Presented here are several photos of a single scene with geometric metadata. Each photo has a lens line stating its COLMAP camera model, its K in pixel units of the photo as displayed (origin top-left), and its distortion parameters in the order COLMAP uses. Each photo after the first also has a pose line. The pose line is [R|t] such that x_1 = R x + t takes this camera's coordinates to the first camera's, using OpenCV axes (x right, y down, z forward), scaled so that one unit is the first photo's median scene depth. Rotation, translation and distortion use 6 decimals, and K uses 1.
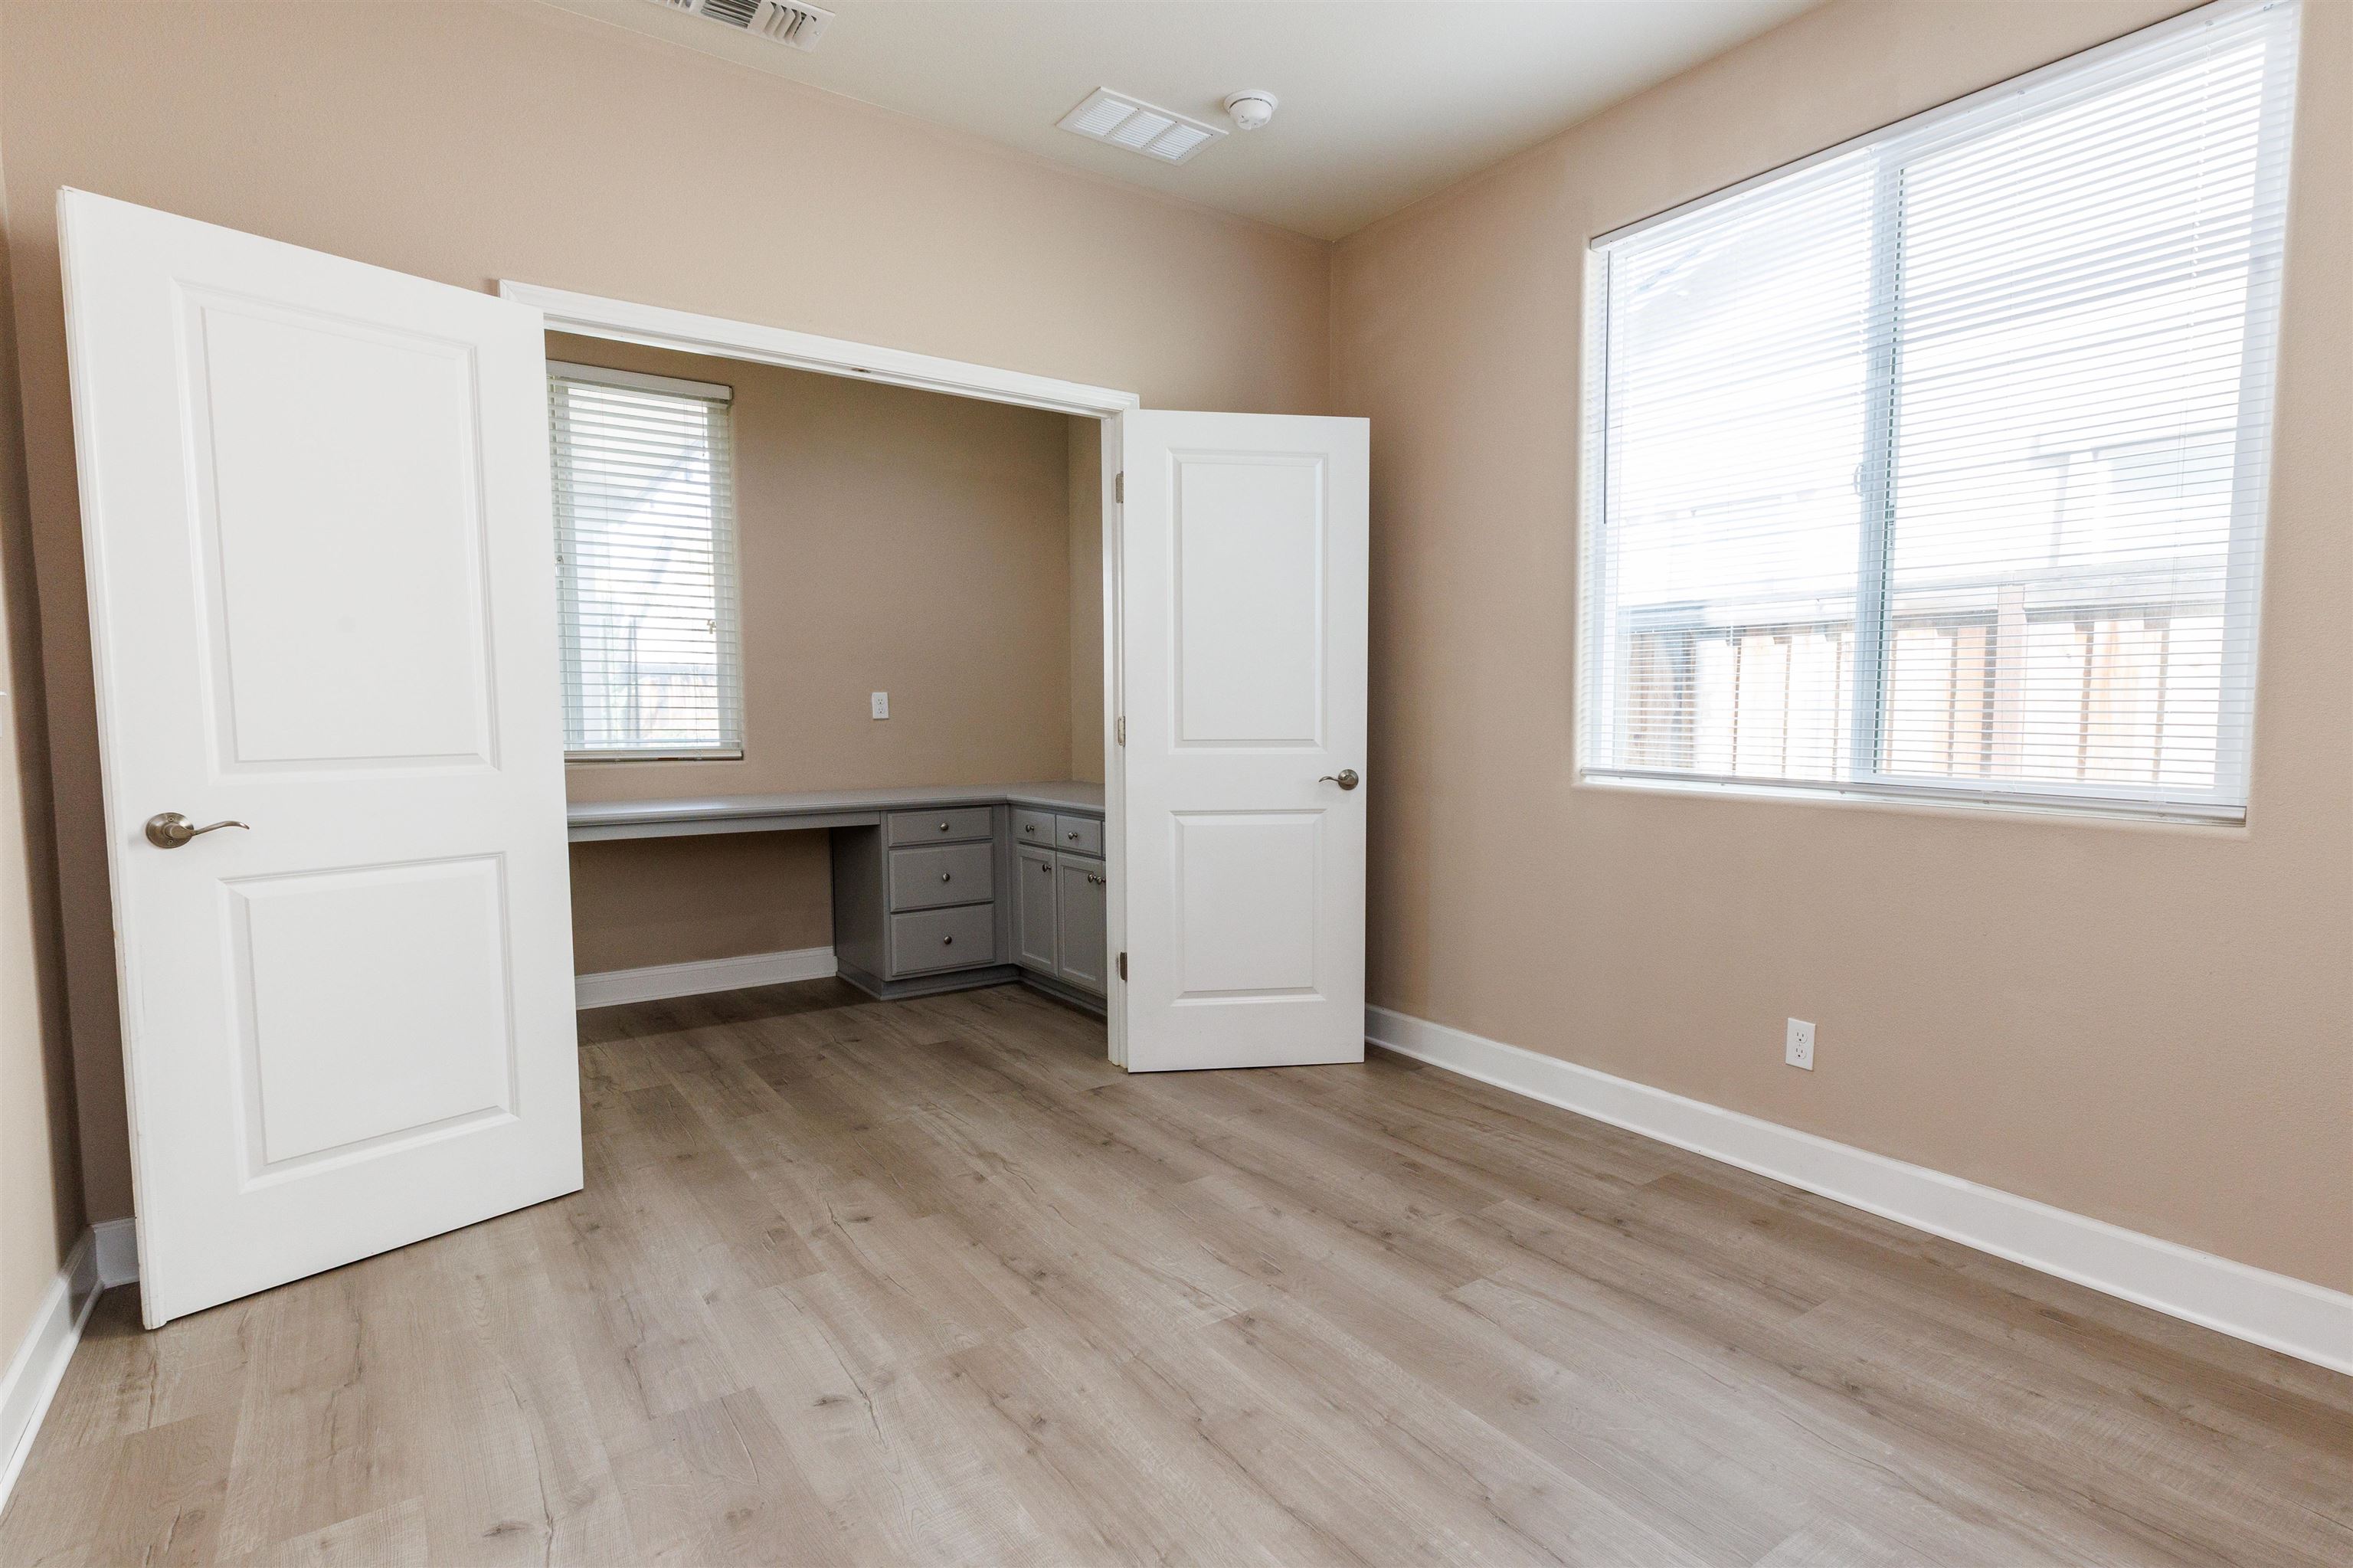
lens RADIAL K [[1081.4, 0, 1187.3], [0, 1081.4, 785.7], [0, 0, 1]] dist [0.000284, 0.000079]
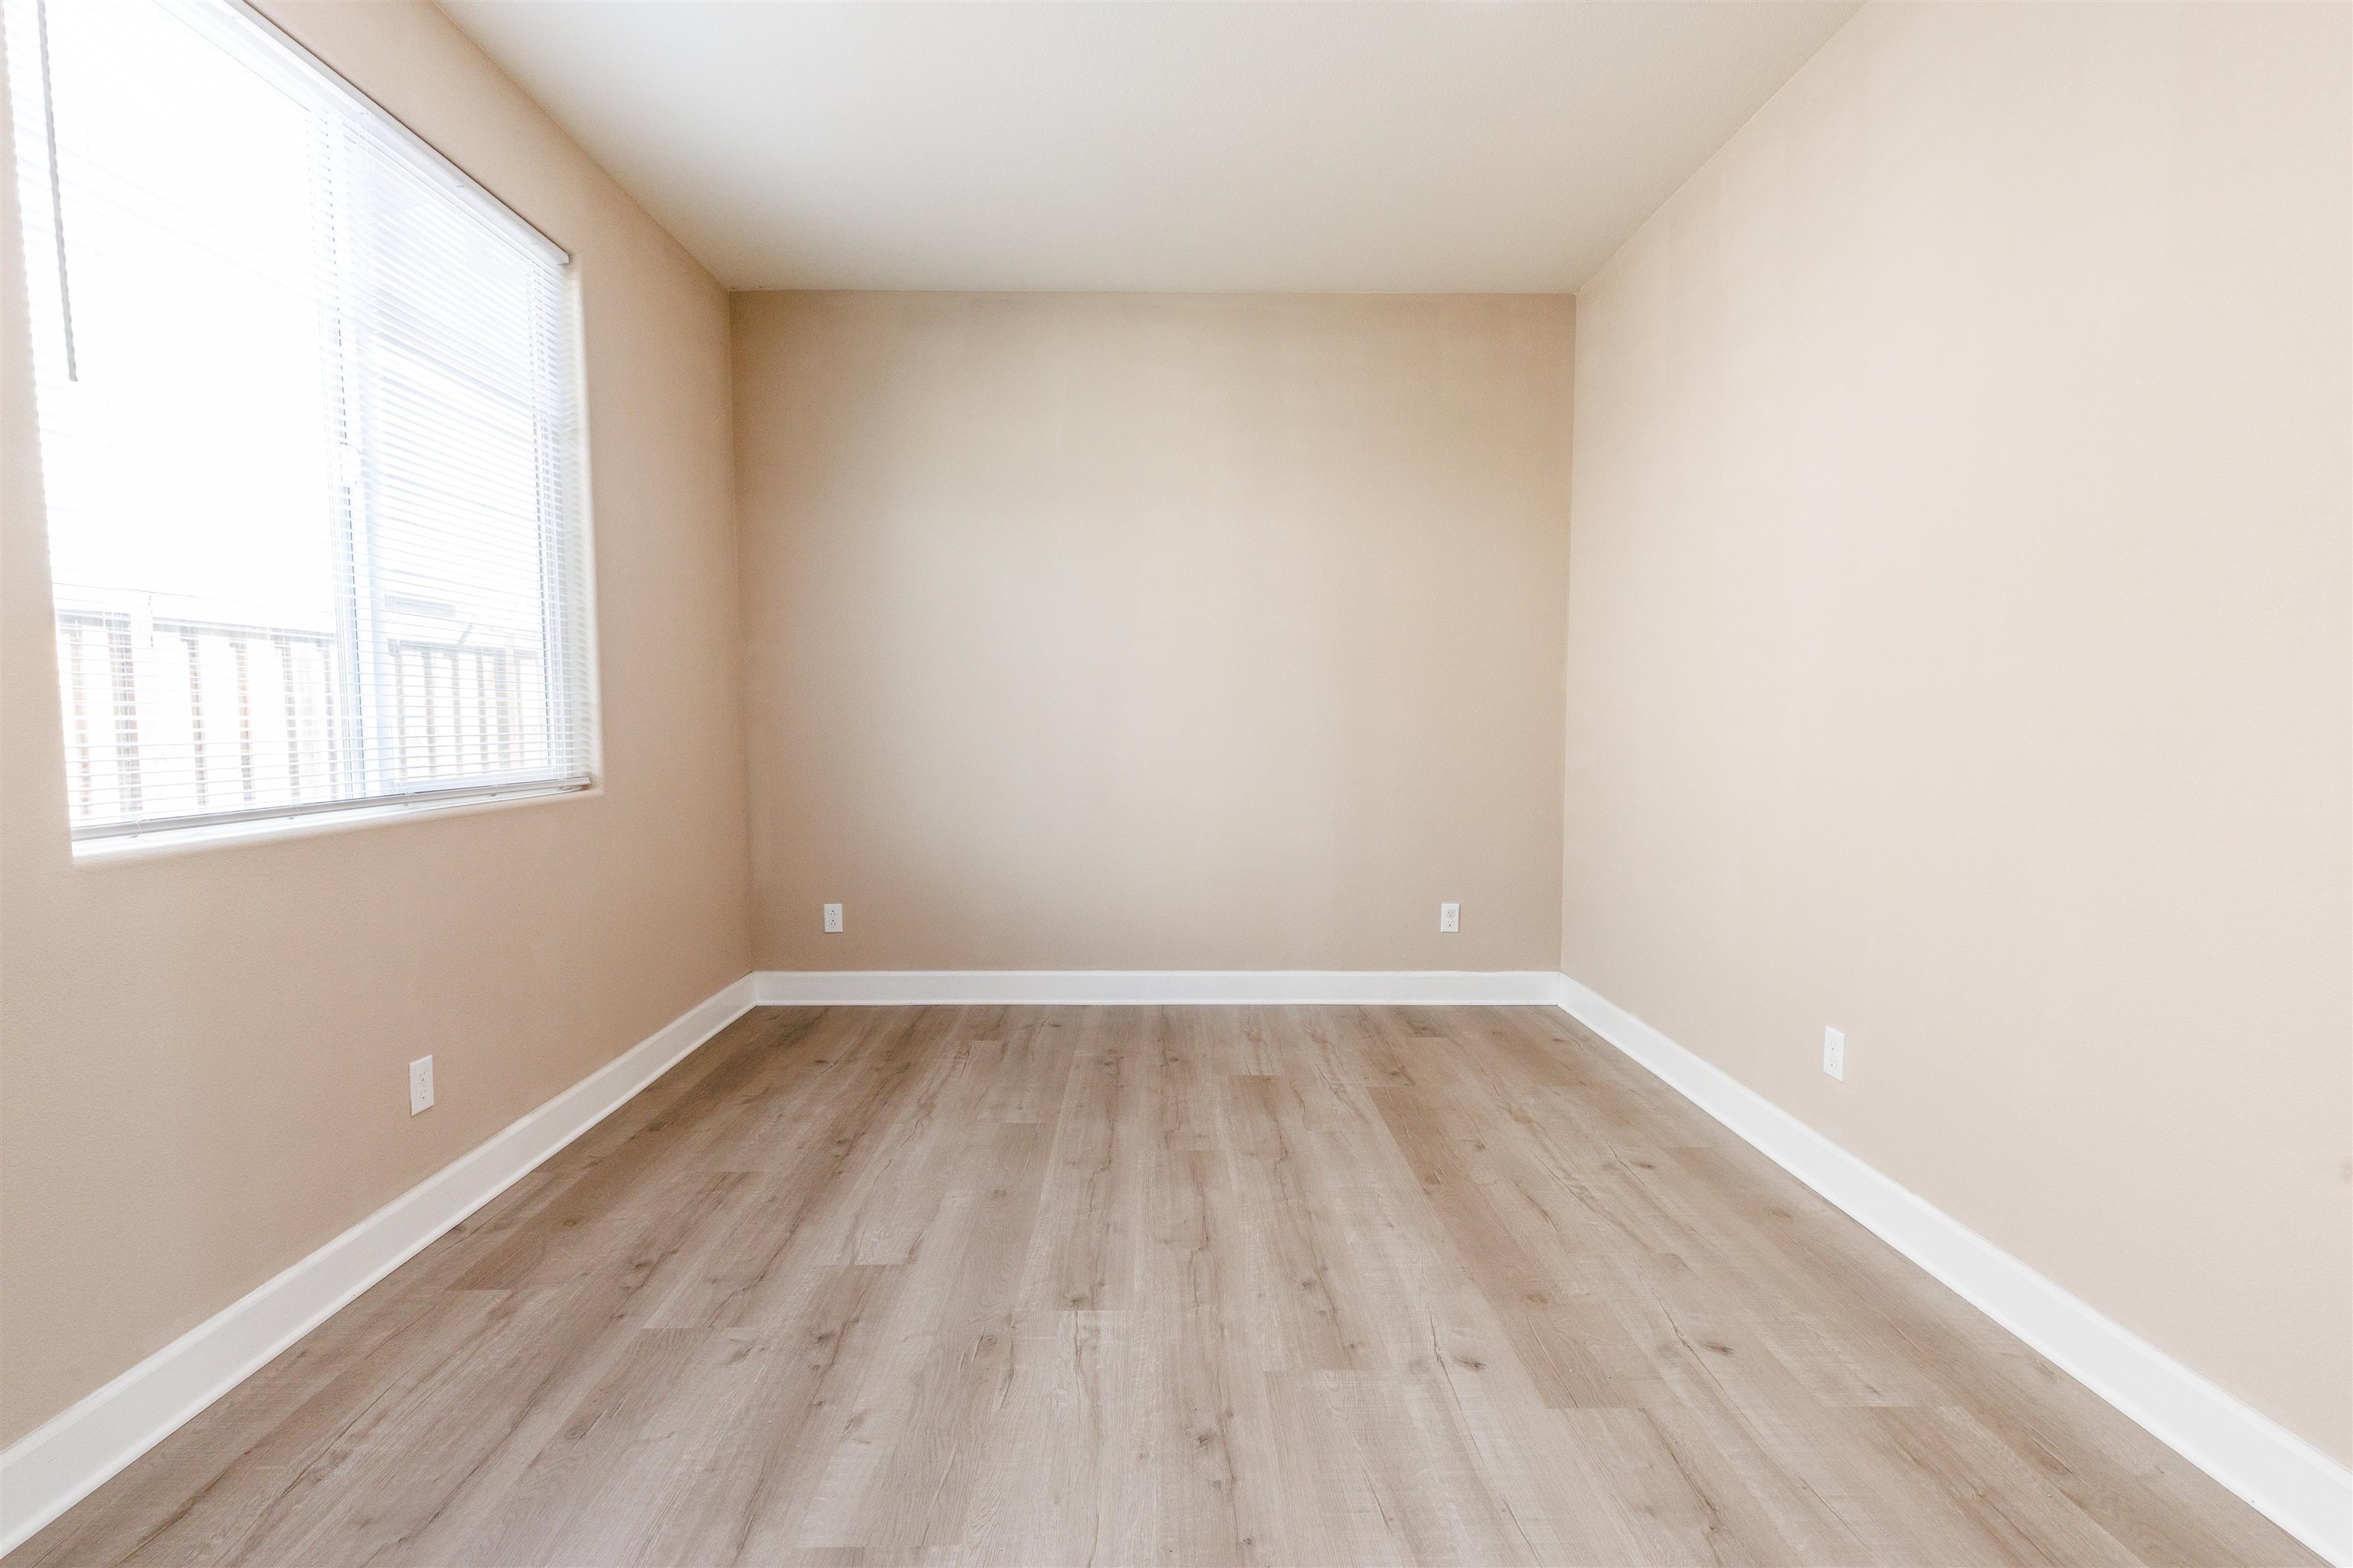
lens RADIAL K [[1081.4, 0, 1187.3], [0, 1081.4, 785.7], [0, 0, 1]] dist [0.000284, 0.000079]
pose [[-0.833103, -0.037175, 0.551867, -0.587751], [0.042837, 0.990406, 0.131384, -0.130742], [-0.551457, 0.133097, -0.823517, 1.729943]]
